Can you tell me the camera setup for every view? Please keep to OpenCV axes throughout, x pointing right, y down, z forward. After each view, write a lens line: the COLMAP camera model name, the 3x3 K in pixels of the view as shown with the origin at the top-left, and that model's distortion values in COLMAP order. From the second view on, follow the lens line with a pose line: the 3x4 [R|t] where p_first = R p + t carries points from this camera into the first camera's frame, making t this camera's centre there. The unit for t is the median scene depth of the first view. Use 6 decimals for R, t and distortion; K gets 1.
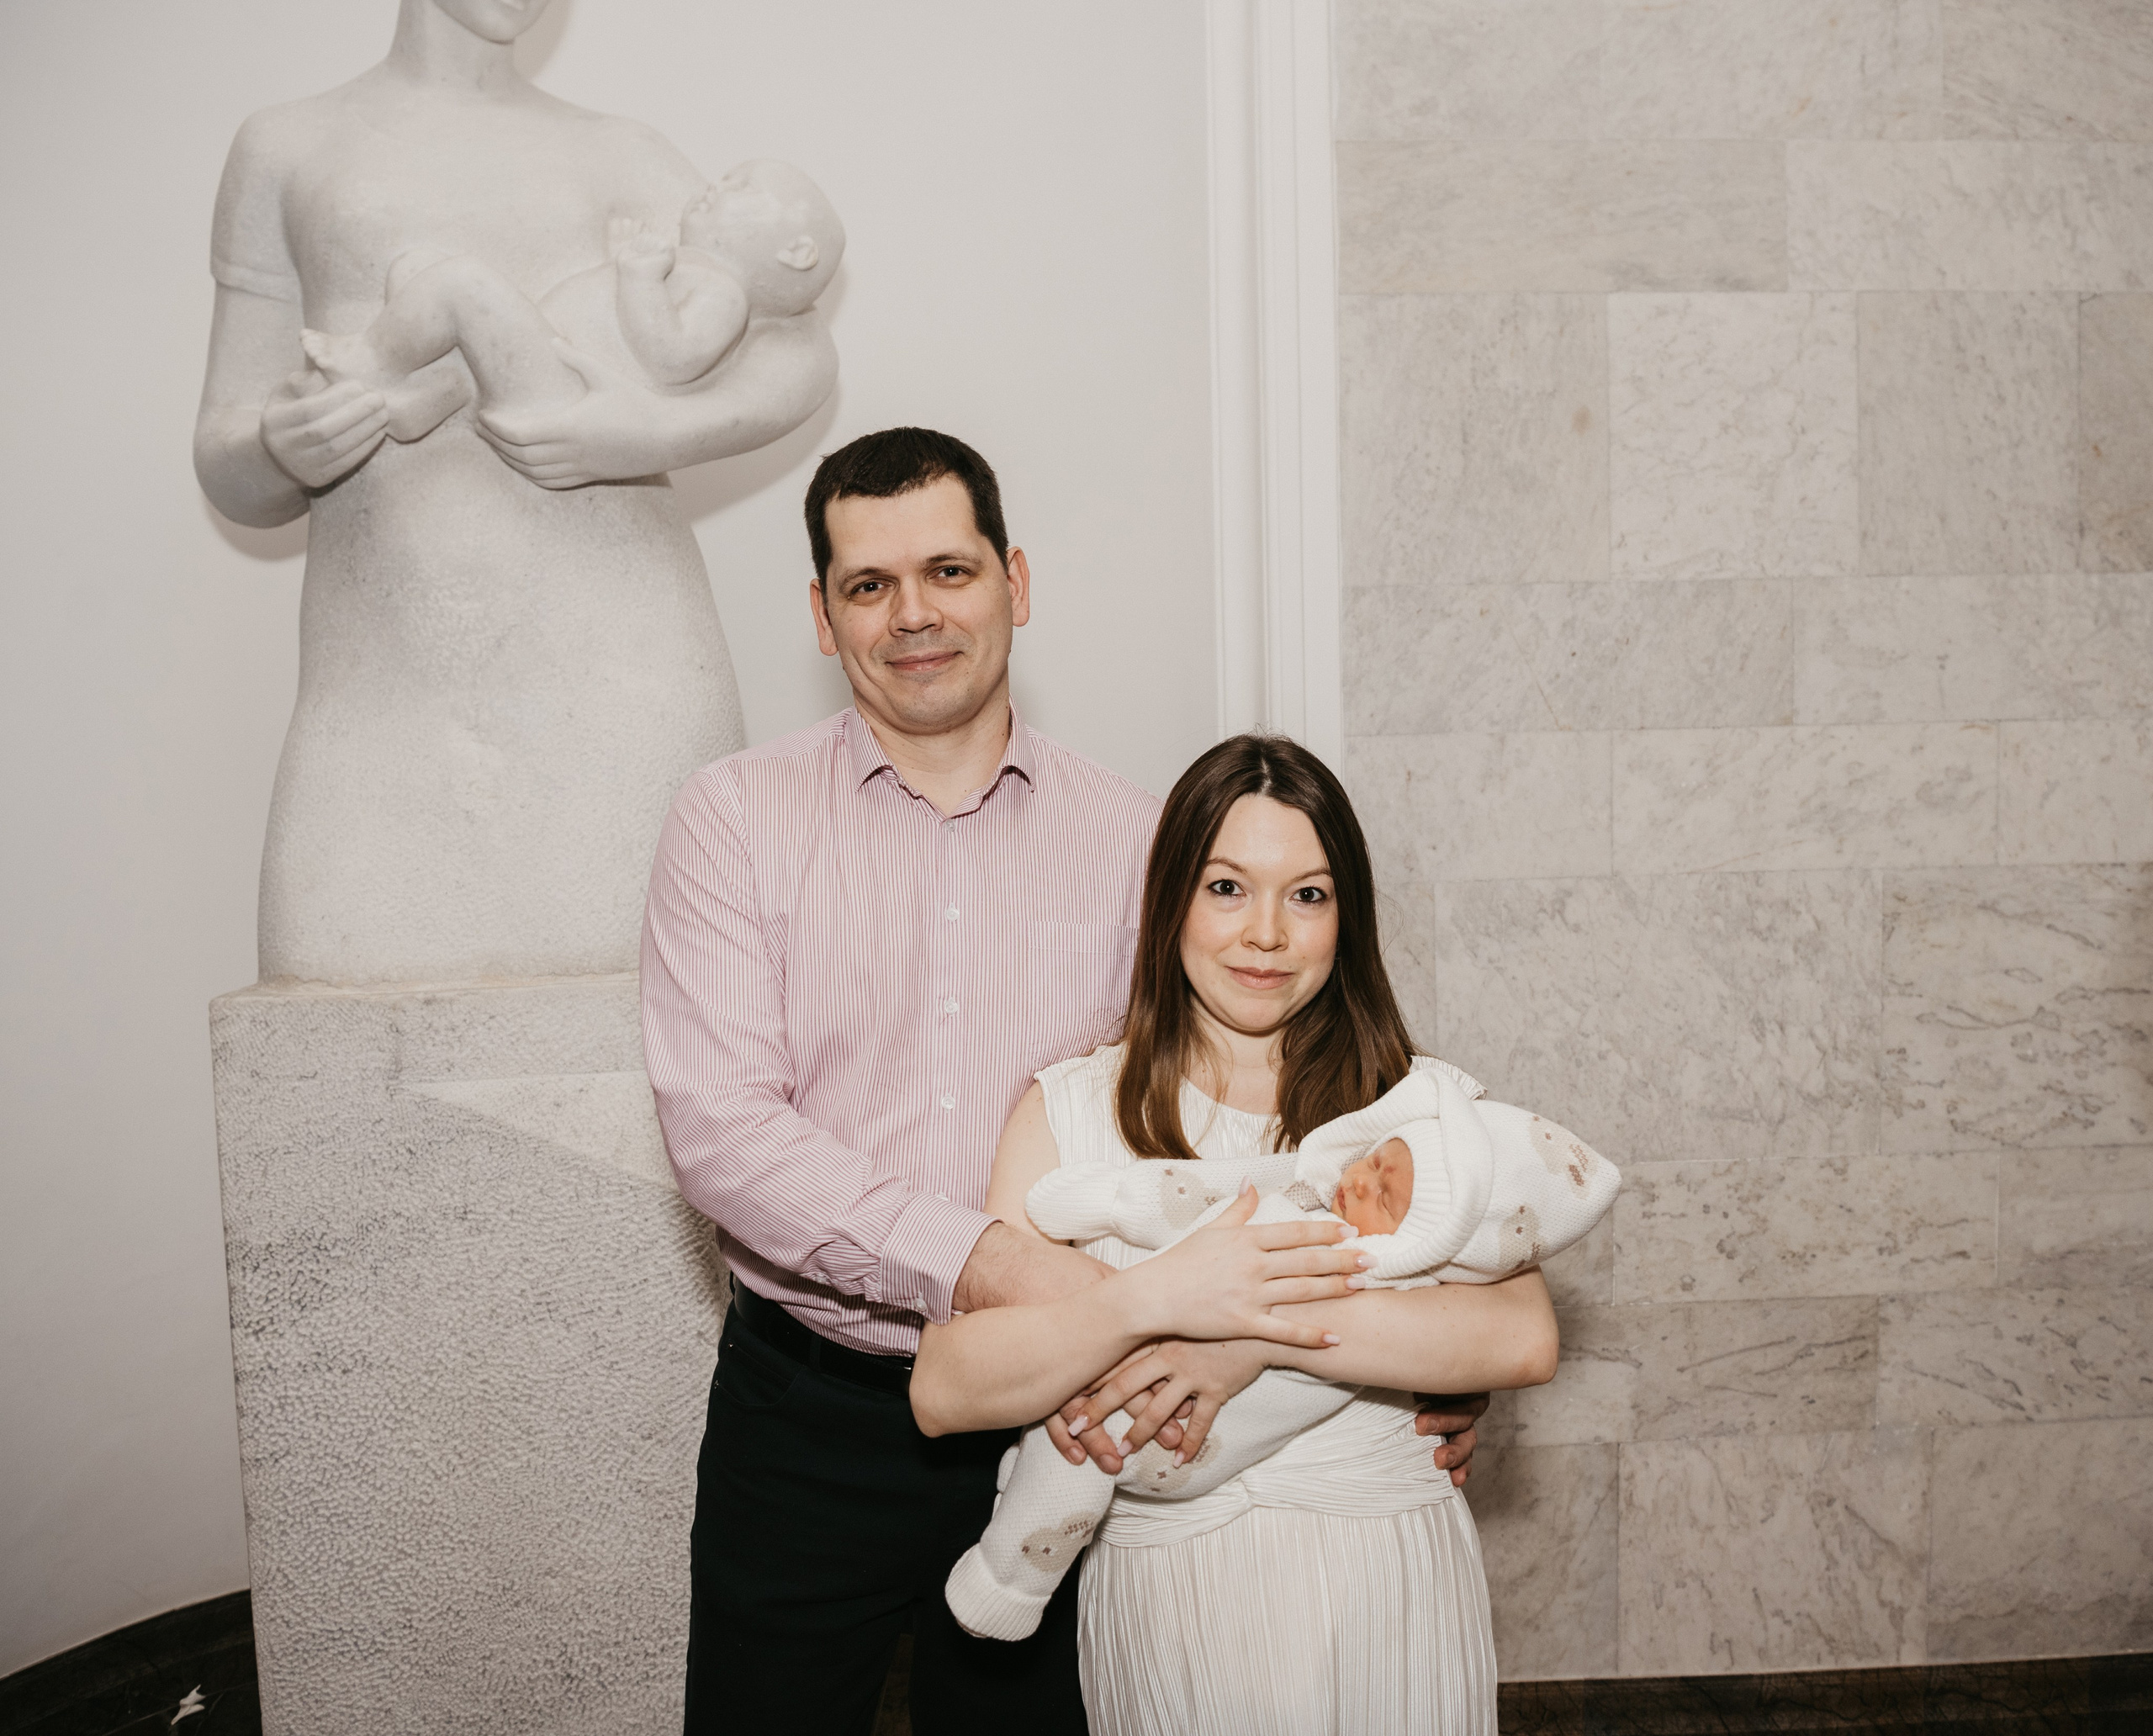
lens RADIAL K [[1923.6, 0, 1184.9], [0, 1923.6, 834.7], [0, 0, 1]] dist [-0.066531, 0.019162]
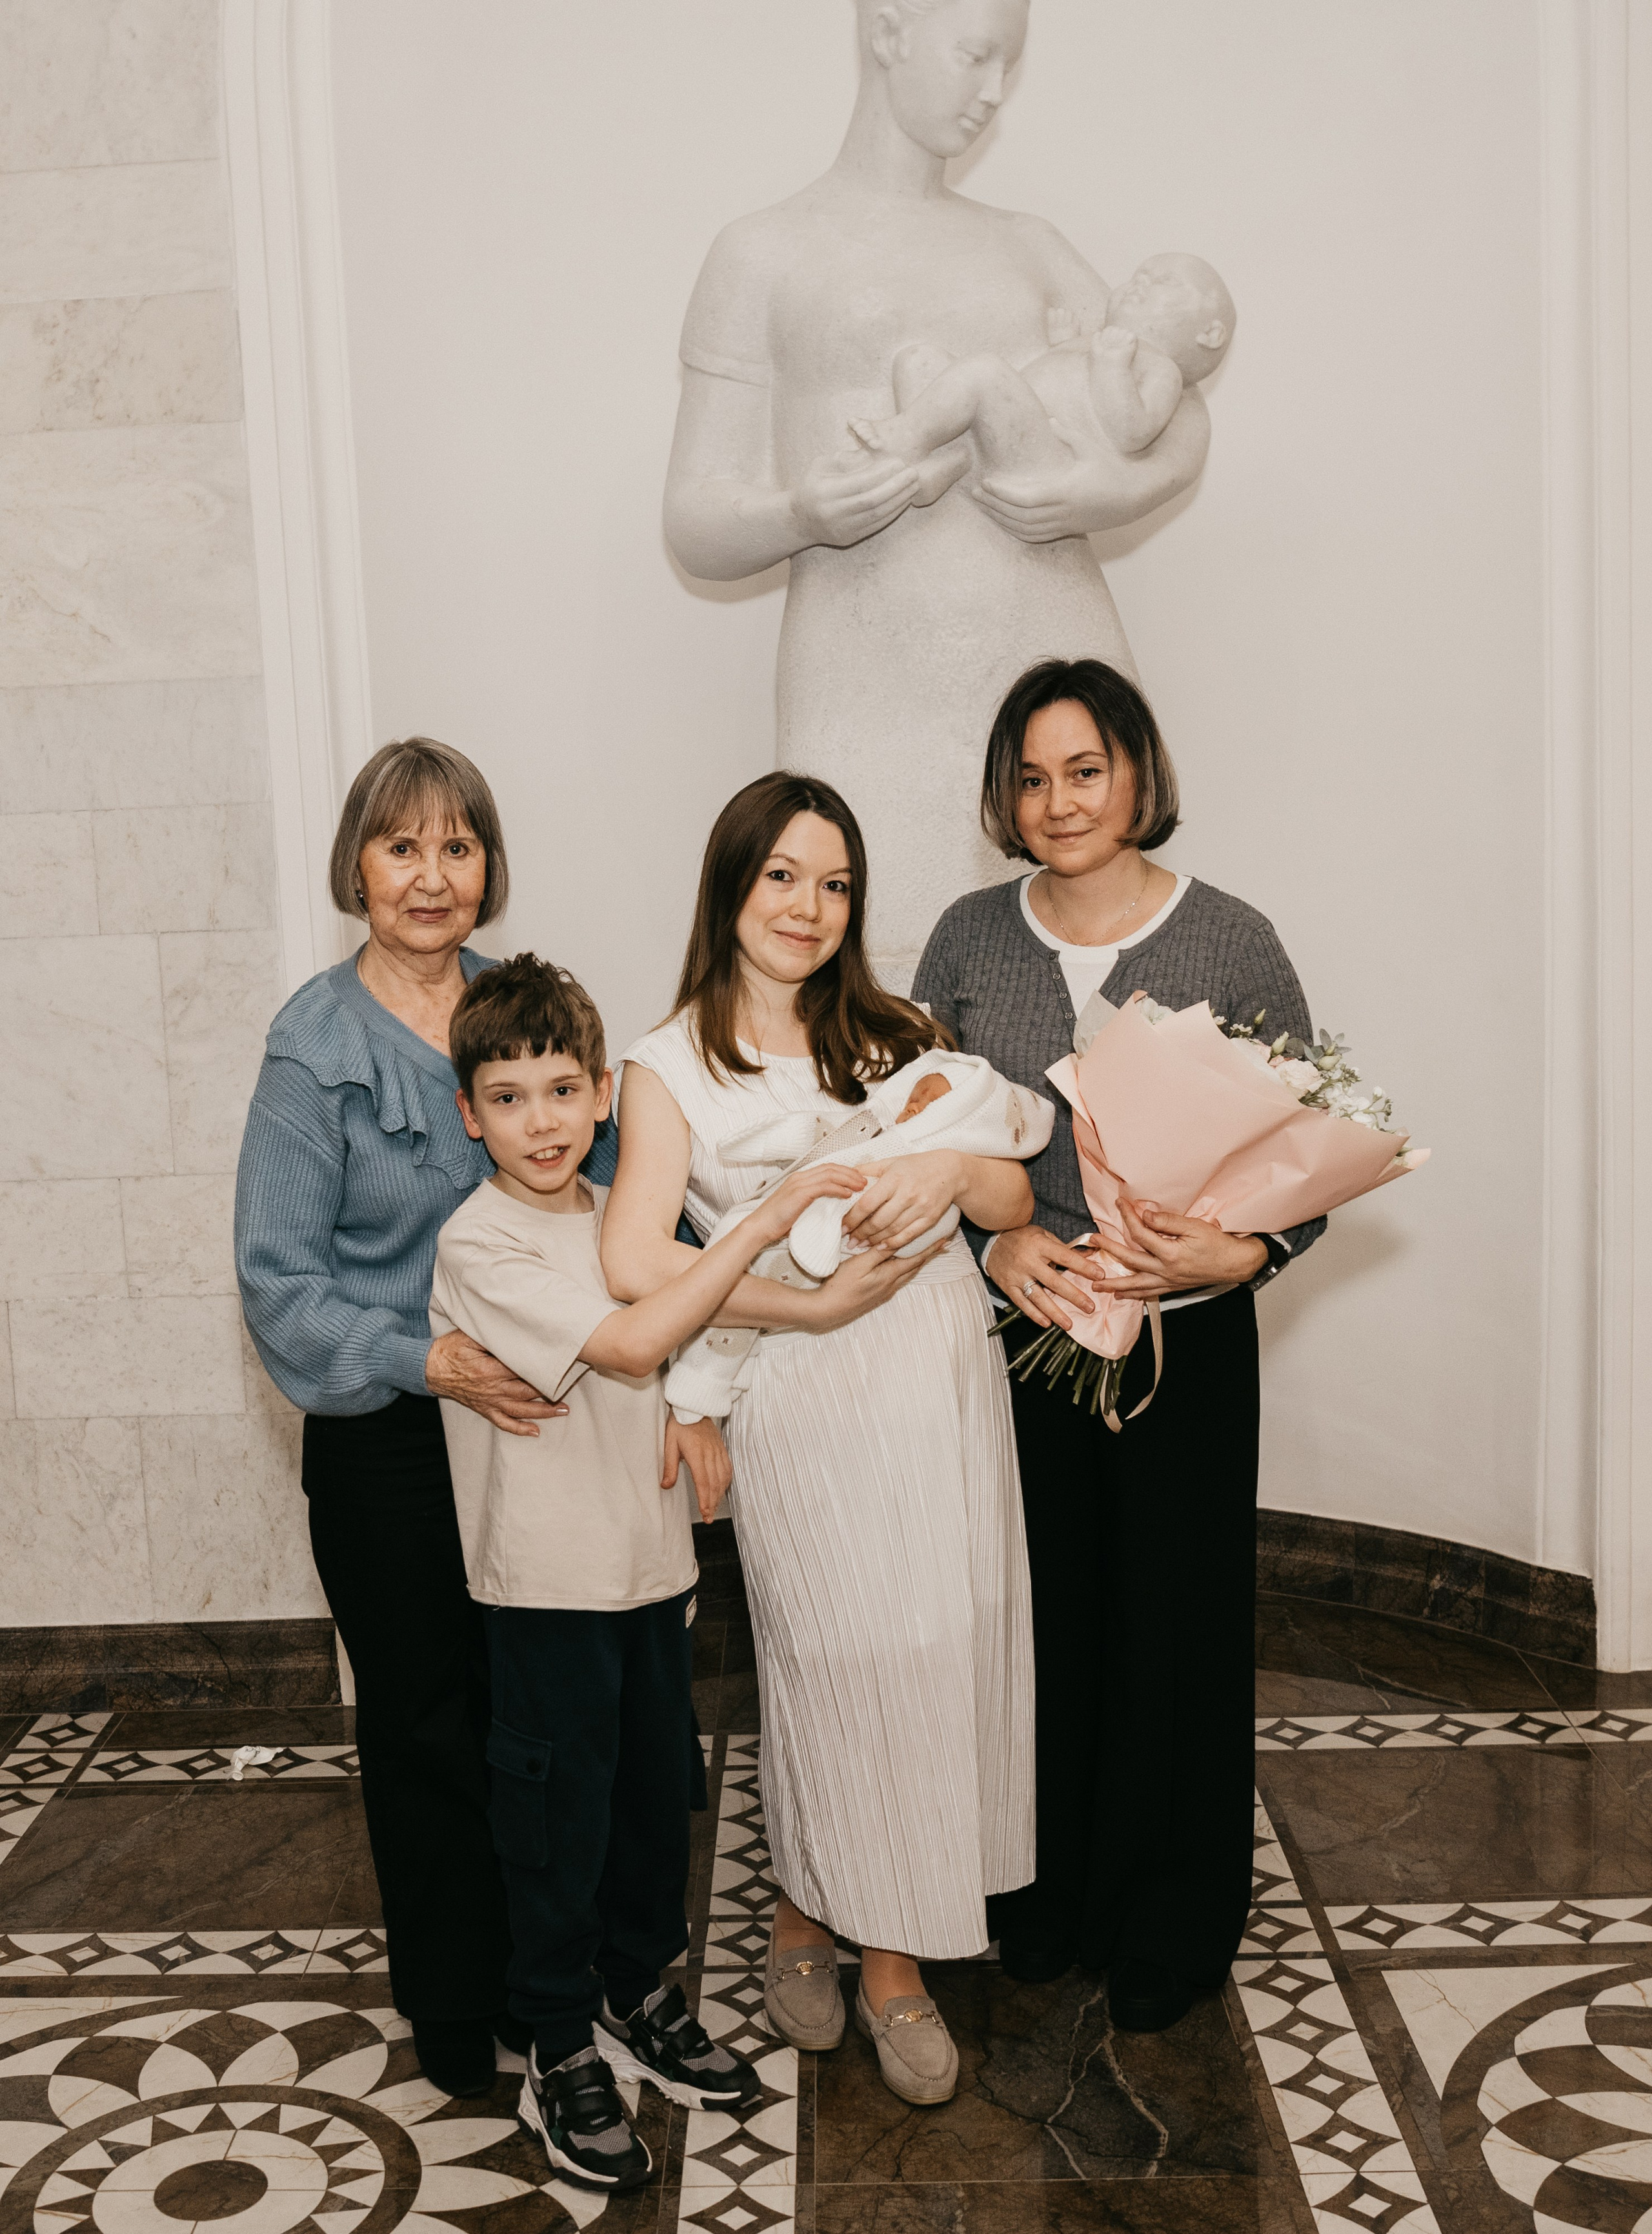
lens RADIAL K [[2723.2, 0, 594.5], [0, 2723.2, 1124.9], [0, 0, 1]] dist [-0.078998, 0.000000]
pose [[0.995746, -0.014053, -0.091064, -0.417255], [0.019636, 0.997962, 0.060715, 0.069337], [0.090025, -0.062245, 0.993992, -0.681050]]
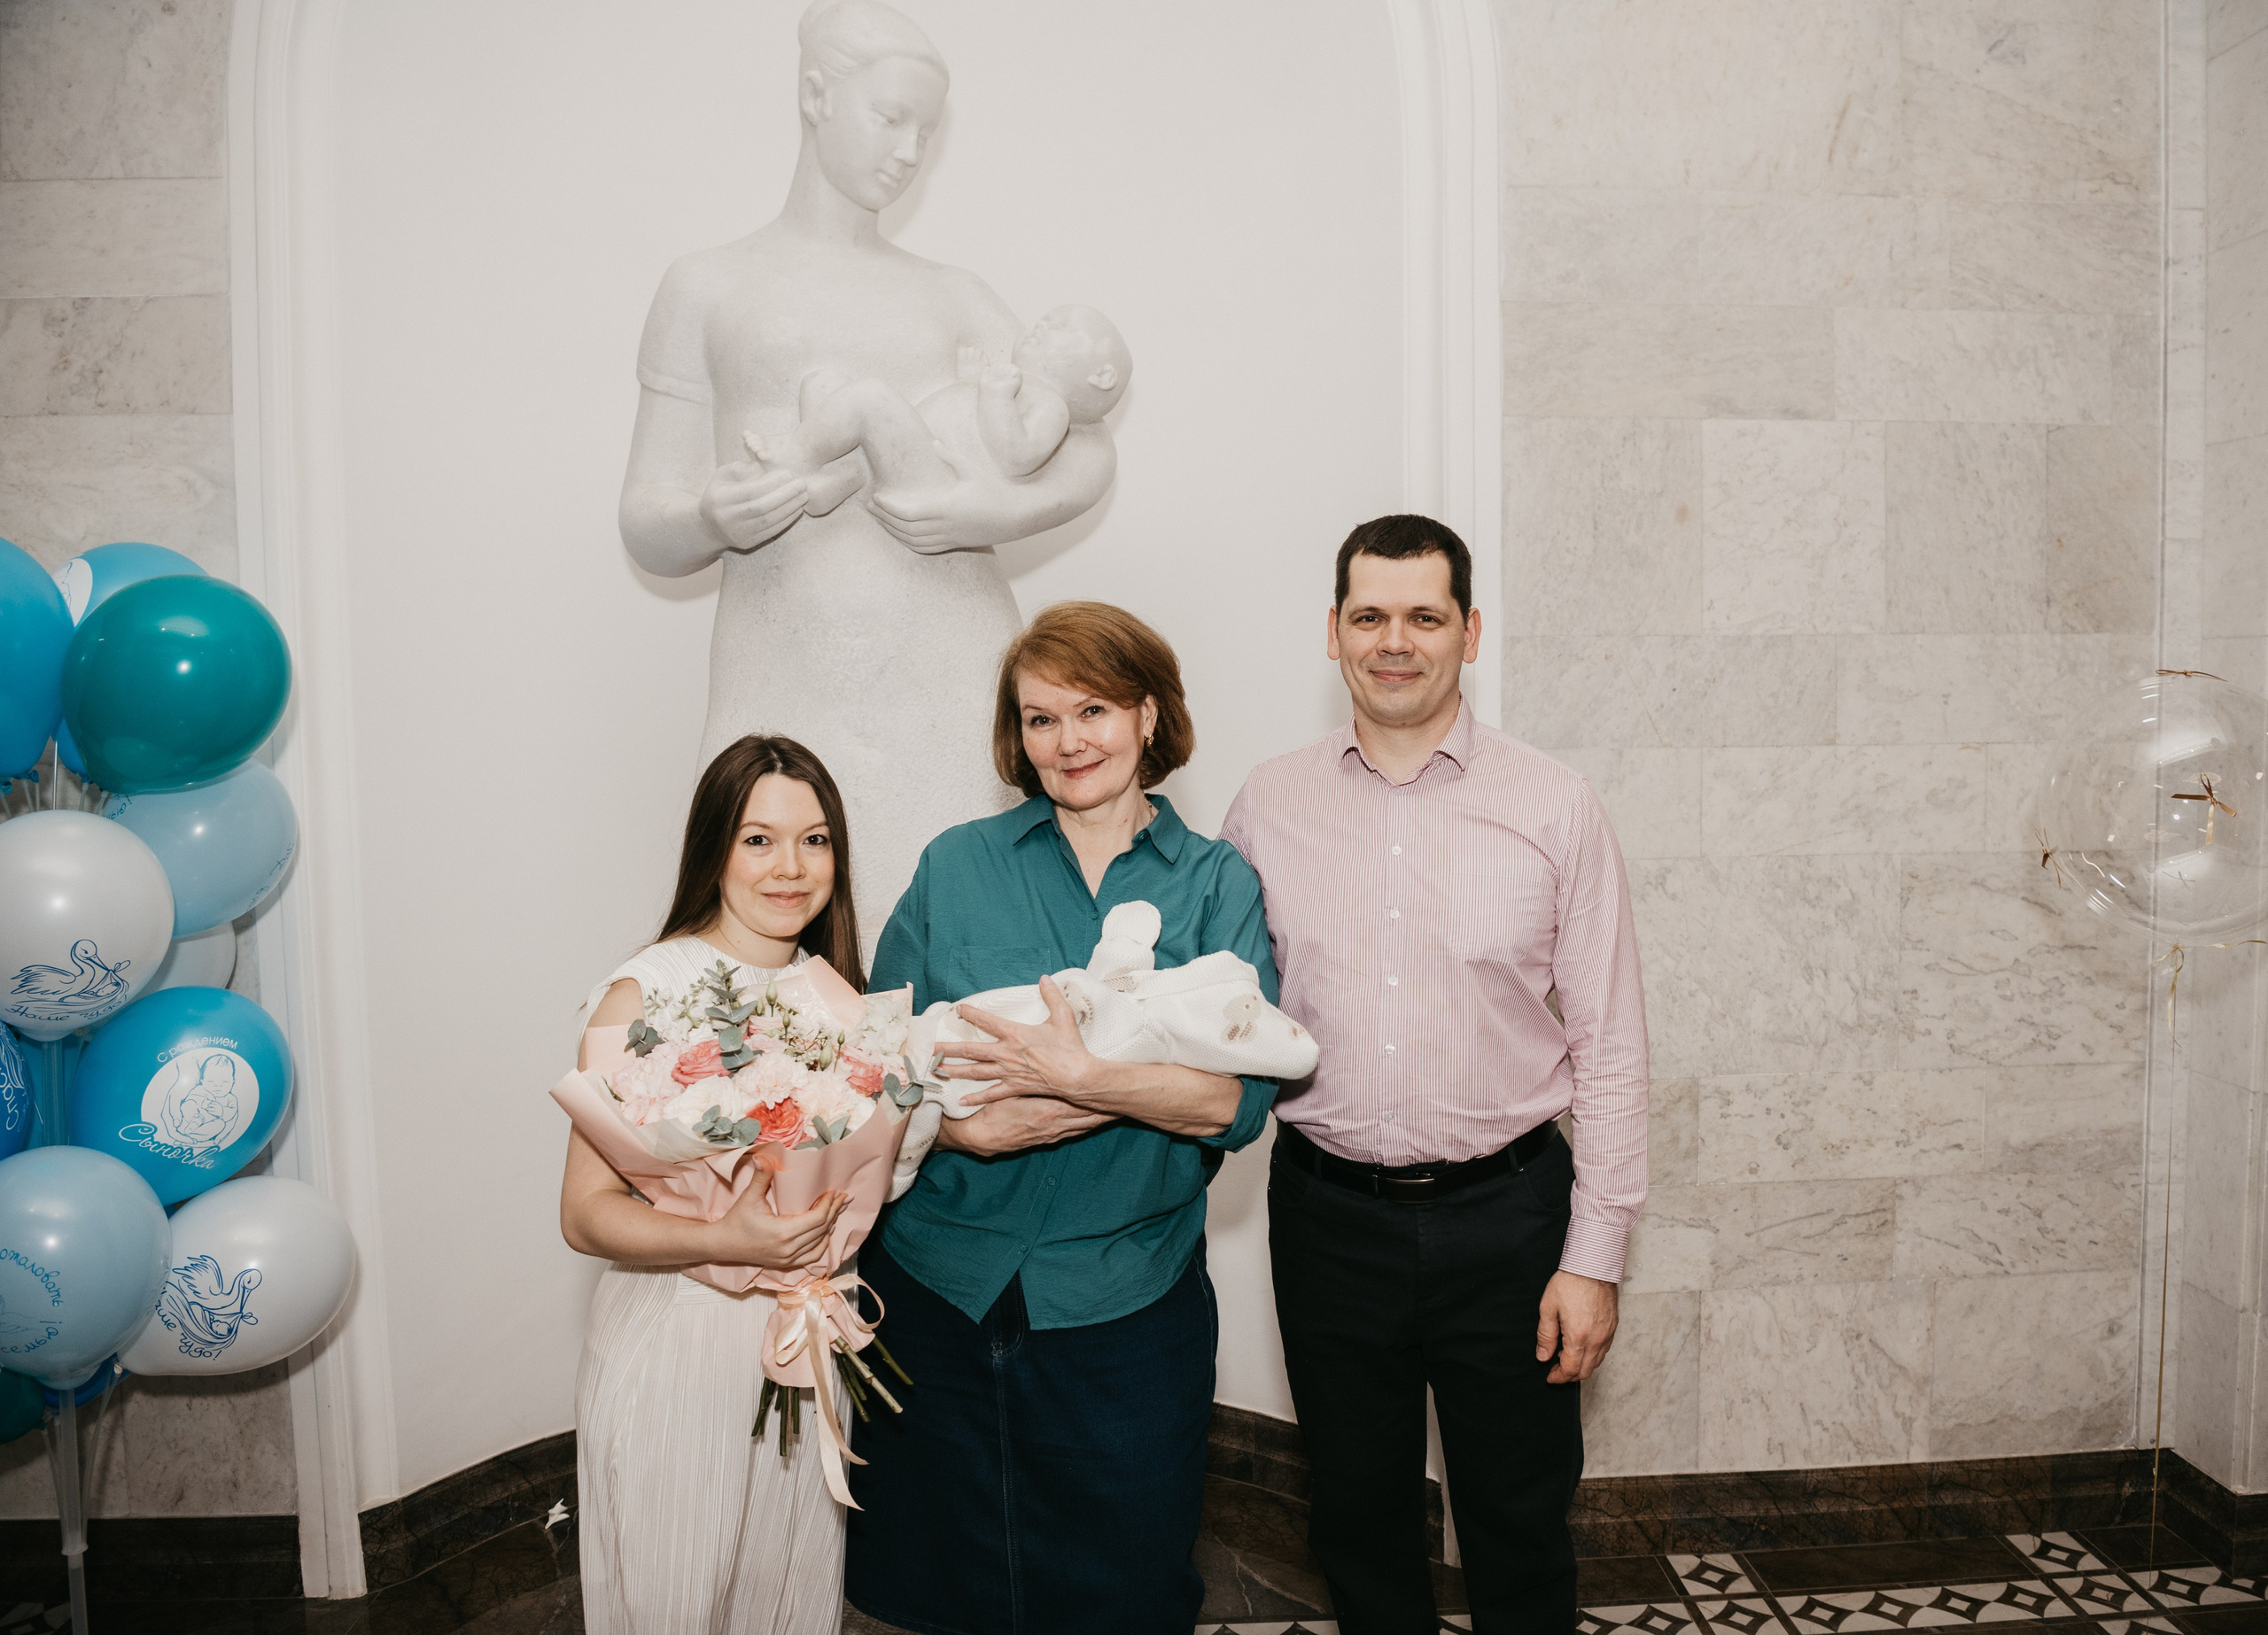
lens RADIAL K [[1707.4, 0, 1234.1], [0, 1707.4, 796.6], [0, 0, 1]] dist [-0.067276, 0.014396]
pose [[0.999091, 0.010790, 0.041240, -0.150542], [-0.009866, 0.999697, -0.022531, 0.009380], [-0.041471, 0.022104, 0.998895, -0.160757]]
